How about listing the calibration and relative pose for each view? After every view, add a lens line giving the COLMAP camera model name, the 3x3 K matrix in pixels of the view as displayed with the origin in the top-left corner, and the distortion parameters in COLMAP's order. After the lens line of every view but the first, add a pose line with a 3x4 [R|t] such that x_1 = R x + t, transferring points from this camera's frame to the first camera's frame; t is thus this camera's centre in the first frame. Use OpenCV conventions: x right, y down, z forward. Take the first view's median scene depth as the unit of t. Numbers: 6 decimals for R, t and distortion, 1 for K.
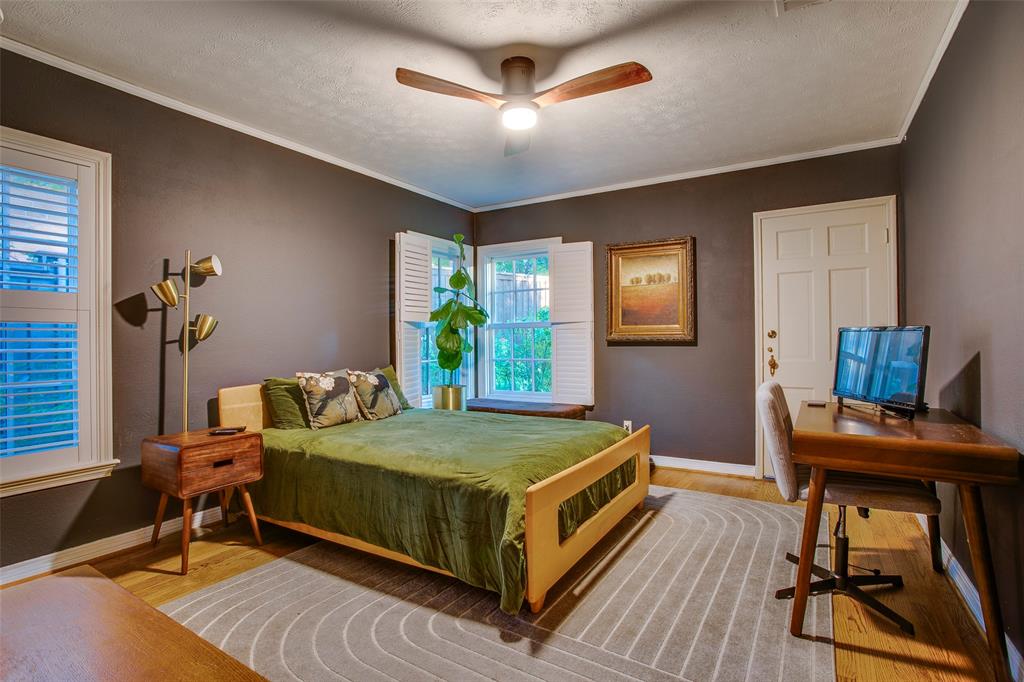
lens RADIAL K [[499.1, 0, 507.7], [0, 499.1, 341.6], [0, 0, 1]] dist [-0.048460, 0.016178]
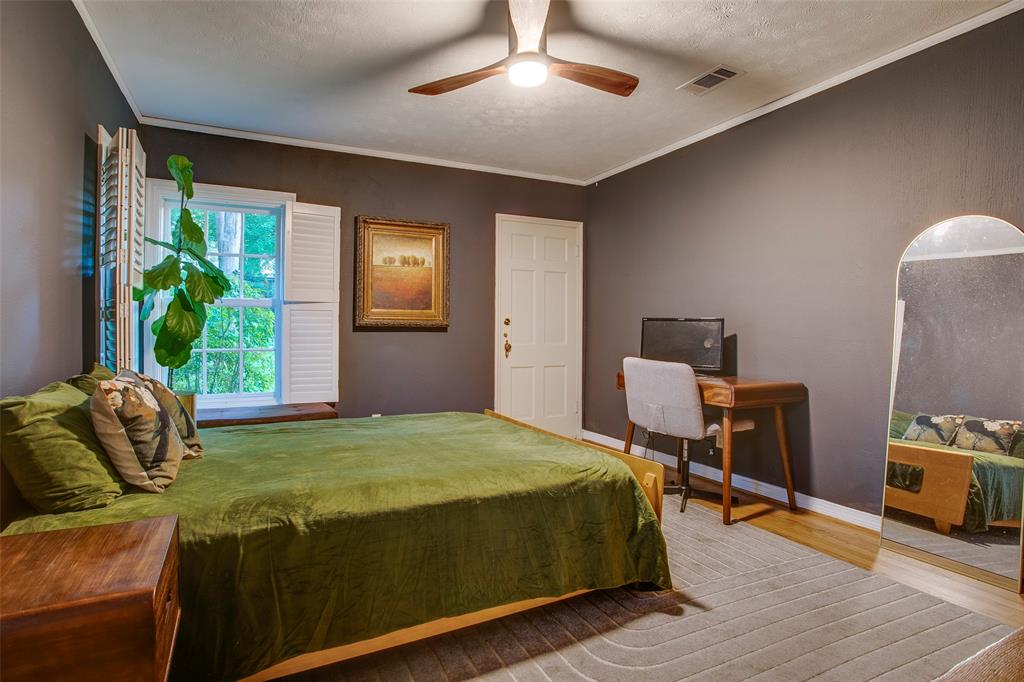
lens RADIAL K [[527.4, 0, 505.1], [0, 527.4, 335.7], [0, 0, 1]] dist [-0.048080, 0.016738]
pose [[0.528467, 0.000030, 0.848954, -0.518699], [-0.005461, 0.999979, 0.003364, 0.013580], [-0.848936, -0.006414, 0.528456, 0.347757]]
